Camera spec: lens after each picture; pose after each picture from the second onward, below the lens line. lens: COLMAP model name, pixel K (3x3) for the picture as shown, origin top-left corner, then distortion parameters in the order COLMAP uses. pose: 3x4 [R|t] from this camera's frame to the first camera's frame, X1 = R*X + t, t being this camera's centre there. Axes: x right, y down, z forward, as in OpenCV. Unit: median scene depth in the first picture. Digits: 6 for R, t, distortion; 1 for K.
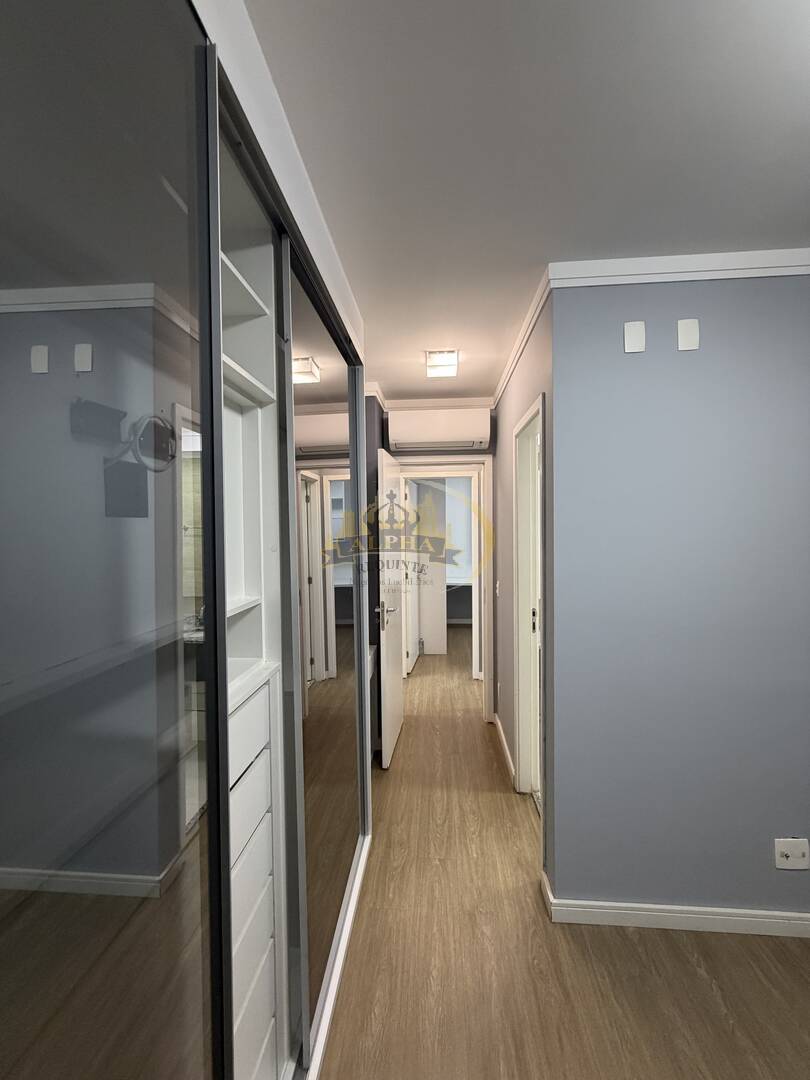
lens RADIAL K [[431.8, 0, 406.8], [0, 431.8, 537.4], [0, 0, 1]] dist [0.000293, 0.000020]
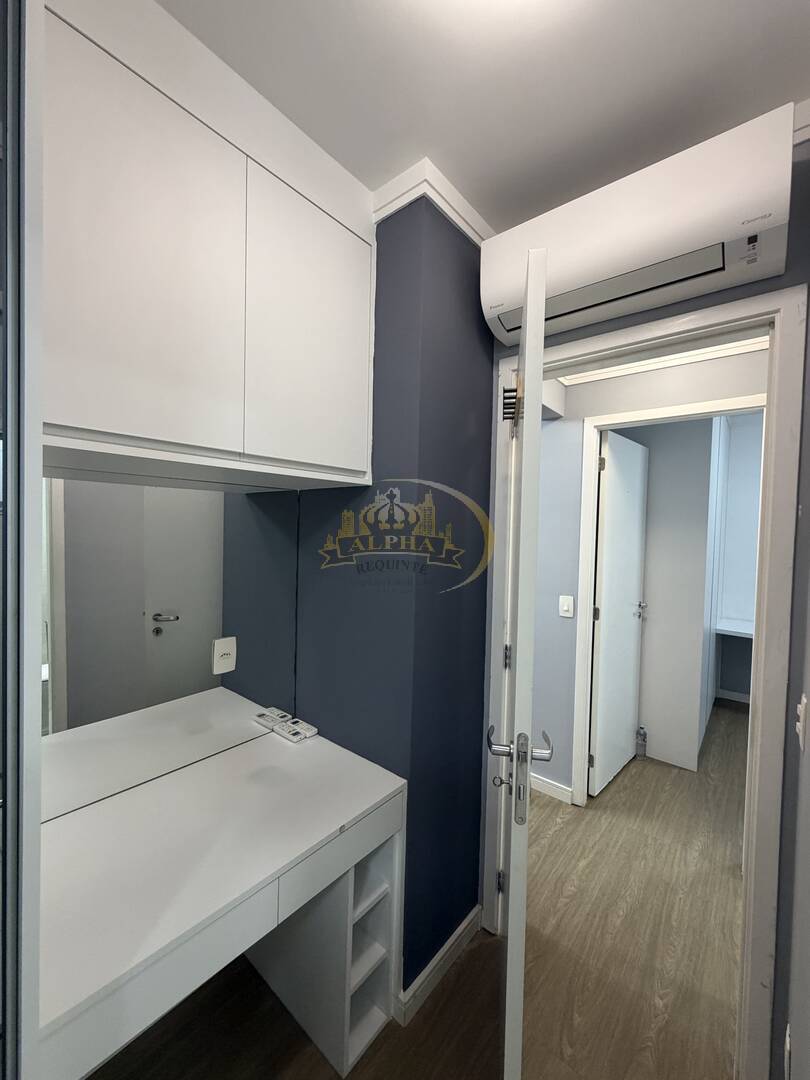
lens RADIAL K [[431.8, 0, 402.6], [0, 431.8, 536.7], [0, 0, 1]] dist [0.000293, 0.000020]
pose [[0.810885, 0.045880, -0.583405, 0.117390], [-0.049682, 0.998720, 0.009488, 0.001692], [0.583093, 0.021291, 0.812126, 0.450378]]
